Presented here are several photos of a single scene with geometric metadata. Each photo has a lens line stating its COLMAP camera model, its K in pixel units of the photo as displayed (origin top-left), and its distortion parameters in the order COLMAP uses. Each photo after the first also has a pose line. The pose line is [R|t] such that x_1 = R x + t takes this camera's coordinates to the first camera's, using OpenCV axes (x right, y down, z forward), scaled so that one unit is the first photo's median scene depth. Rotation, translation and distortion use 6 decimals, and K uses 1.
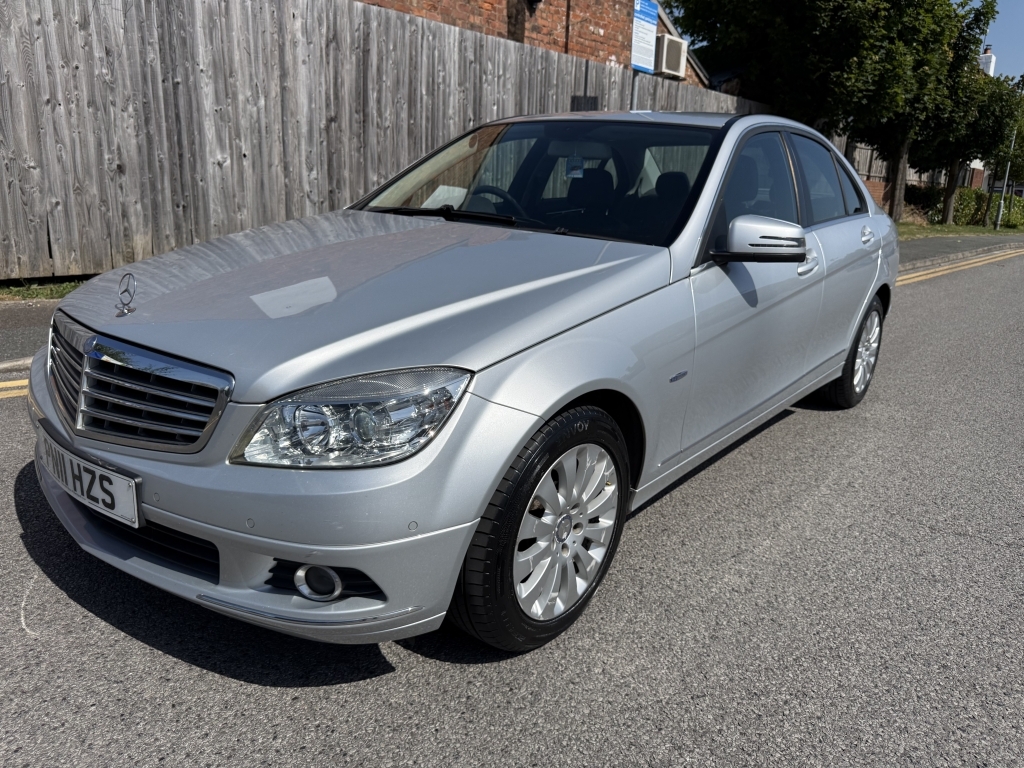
lens RADIAL K [[737.0, 0, 512.0], [0, 737.0, 384.0], [0, 0, 1]] dist [0.042263, -0.047827]
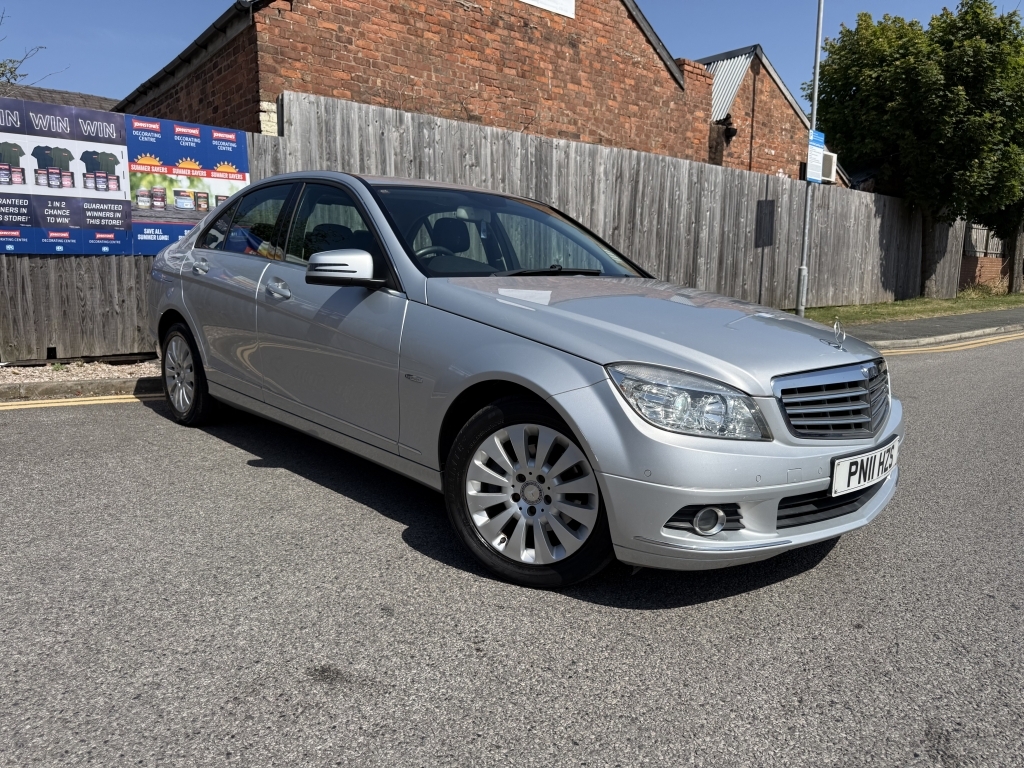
lens RADIAL K [[755.8, 0, 519.1], [0, 755.8, 382.0], [0, 0, 1]] dist [0.012488, 0.000517]
pose [[0.995333, -0.013737, -0.095520, -0.223001], [0.002437, 0.993079, -0.117423, 0.088617], [0.096471, 0.116642, 0.988478, -0.341376]]
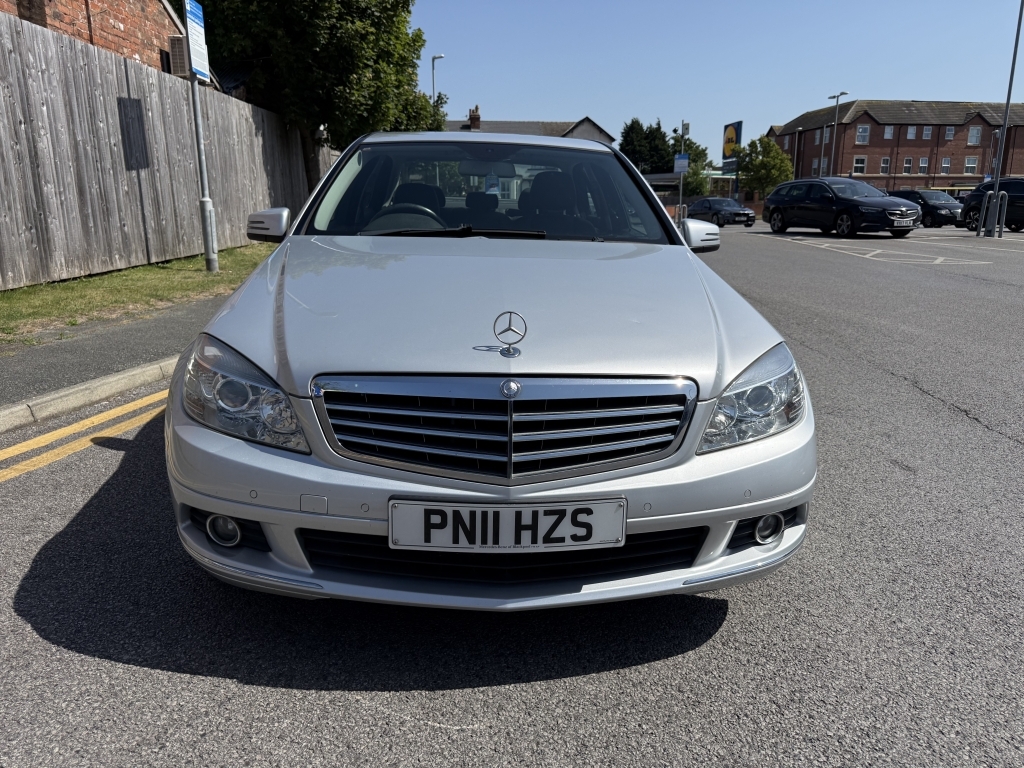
lens RADIAL K [[755.8, 0, 519.1], [0, 755.8, 382.0], [0, 0, 1]] dist [0.012488, 0.000517]
pose [[0.736541, -0.195707, 0.647461, -0.222780], [0.204399, 0.976874, 0.062758, -0.022661], [-0.644770, 0.086117, 0.759510, 0.047274]]
